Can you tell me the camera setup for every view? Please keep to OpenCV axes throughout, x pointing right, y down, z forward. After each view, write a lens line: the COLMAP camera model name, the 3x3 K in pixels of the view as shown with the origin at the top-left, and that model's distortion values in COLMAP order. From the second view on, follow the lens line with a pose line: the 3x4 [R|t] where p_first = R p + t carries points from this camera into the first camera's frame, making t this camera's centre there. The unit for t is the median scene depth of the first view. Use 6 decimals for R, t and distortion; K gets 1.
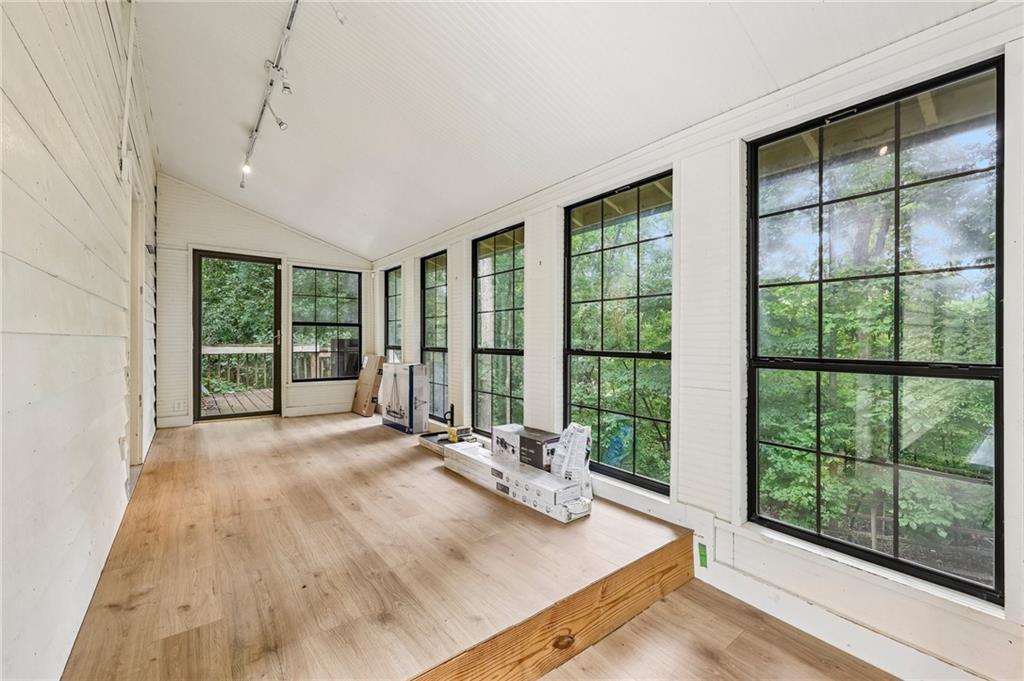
lens RADIAL K [[414.0, 0, 510.2], [0, 414.0, 340.3], [0, 0, 1]] dist [-0.000397, 0.000247]
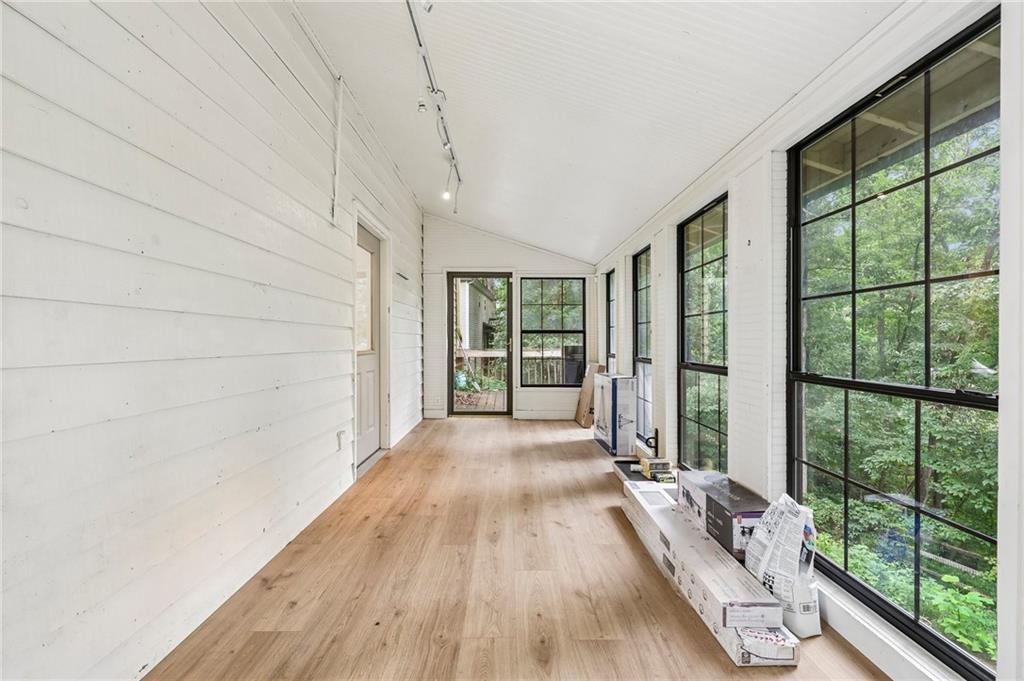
lens RADIAL K [[415.6, 0, 513.9], [0, 415.6, 341.2], [0, 0, 1]] dist [0.000824, 0.000272]
pose [[0.802830, -0.002452, -0.596203, 0.166766], [0.001520, 0.999997, -0.002066, -0.024278], [0.596206, 0.000753, 0.802831, 0.222370]]
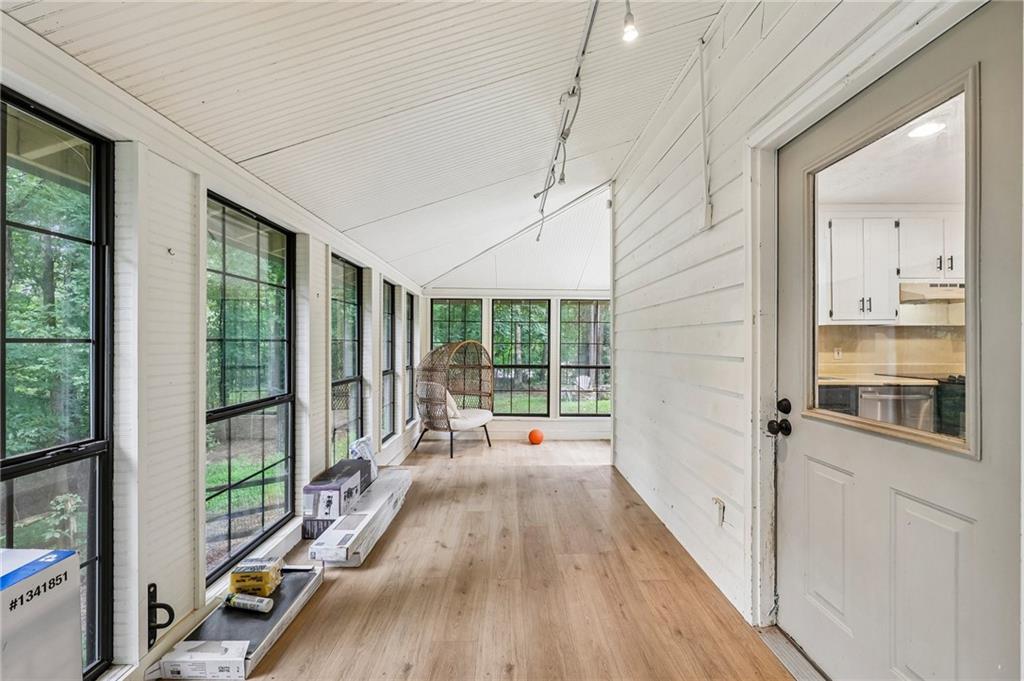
lens RADIAL K [[411.2, 0, 510.1], [0, 411.2, 345.1], [0, 0, 1]] dist [-0.001138, 0.000099]
pose [[-0.797416, -0.003198, 0.603421, -0.815201], [0.000751, 0.999980, 0.006291, -0.079458], [-0.603429, 0.005470, -0.797398, 1.454349]]
